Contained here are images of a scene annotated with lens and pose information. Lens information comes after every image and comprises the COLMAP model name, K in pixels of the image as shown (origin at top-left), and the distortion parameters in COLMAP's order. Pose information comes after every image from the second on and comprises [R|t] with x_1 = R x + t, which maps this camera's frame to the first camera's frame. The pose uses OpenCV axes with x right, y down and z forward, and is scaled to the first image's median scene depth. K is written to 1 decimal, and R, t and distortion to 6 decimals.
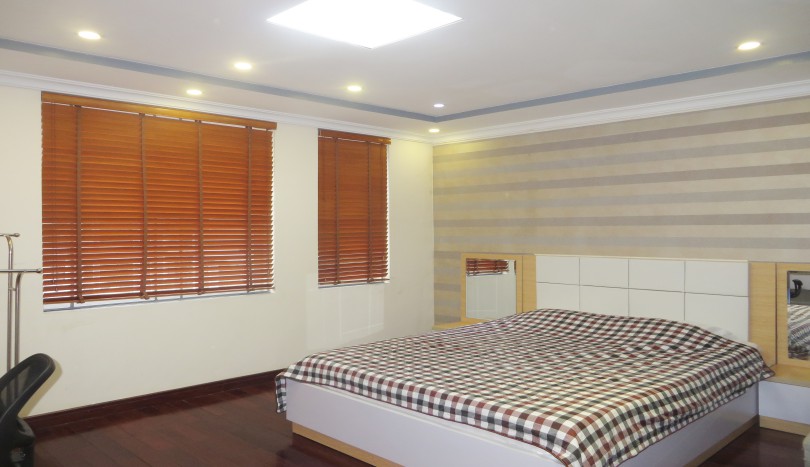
lens RADIAL K [[613.0, 0, 393.5], [0, 613.0, 236.2], [0, 0, 1]] dist [0.042859, -0.074658]
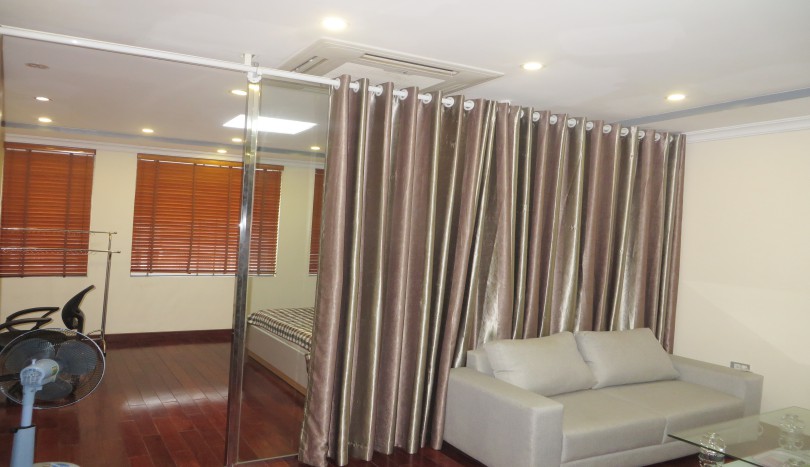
lens RADIAL K [[613.0, 0, 393.5], [0, 613.0, 236.2], [0, 0, 1]] dist [0.042859, -0.074658]
pose [[0.963075, 0.043813, -0.265645, 0.581717], [-0.045790, 0.998950, -0.001252, -0.024477], [0.265311, 0.013369, 0.964070, -0.481253]]
